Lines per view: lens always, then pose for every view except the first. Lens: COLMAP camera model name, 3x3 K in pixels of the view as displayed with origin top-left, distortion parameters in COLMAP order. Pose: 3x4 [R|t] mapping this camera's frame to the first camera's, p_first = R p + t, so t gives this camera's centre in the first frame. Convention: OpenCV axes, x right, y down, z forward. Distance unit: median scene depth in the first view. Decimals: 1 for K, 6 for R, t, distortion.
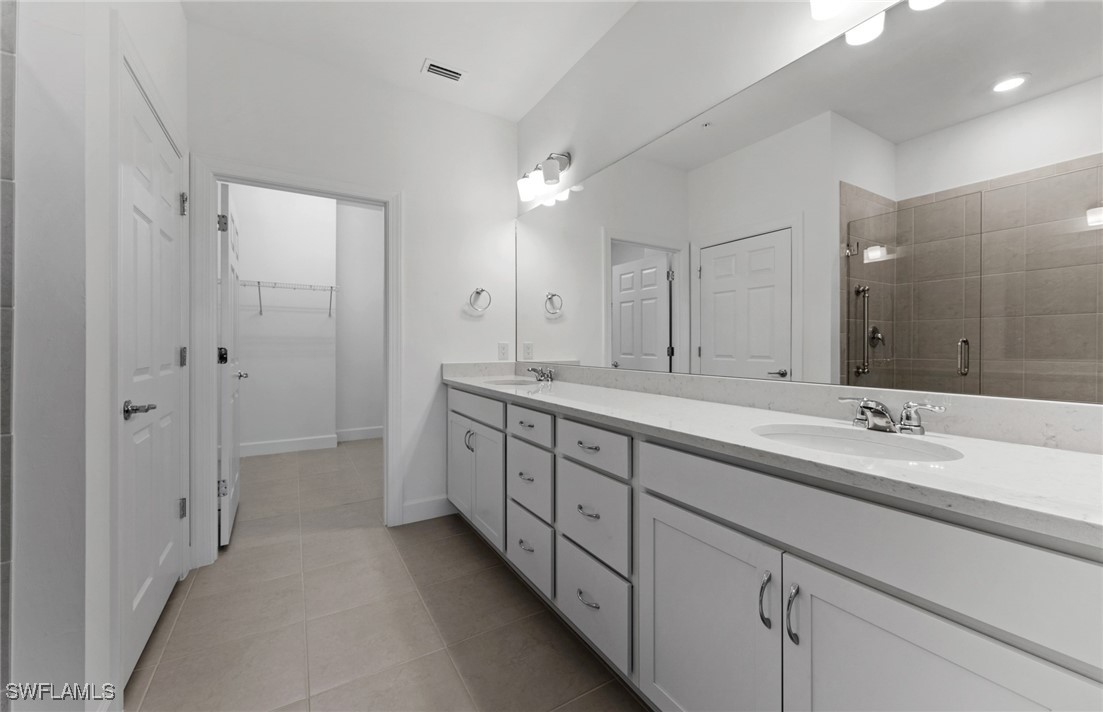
lens RADIAL K [[428.1, 0, 552.8], [0, 428.1, 348.8], [0, 0, 1]] dist [0.006124, -0.000108]
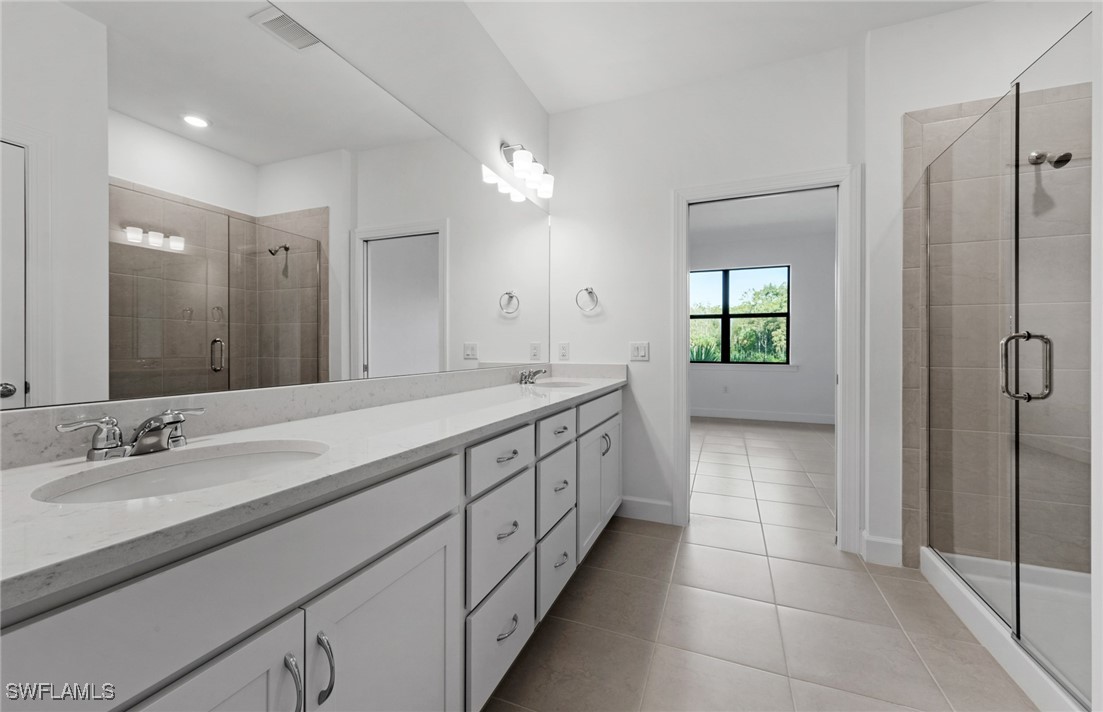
lens RADIAL K [[428.1, 0, 556.9], [0, 428.1, 351.6], [0, 0, 1]] dist [0.006124, -0.000108]
pose [[-0.604914, -0.002408, 0.796287, -0.498698], [-0.000912, 0.999997, 0.002331, 0.003516], [-0.796290, 0.000684, -0.604914, 1.011577]]
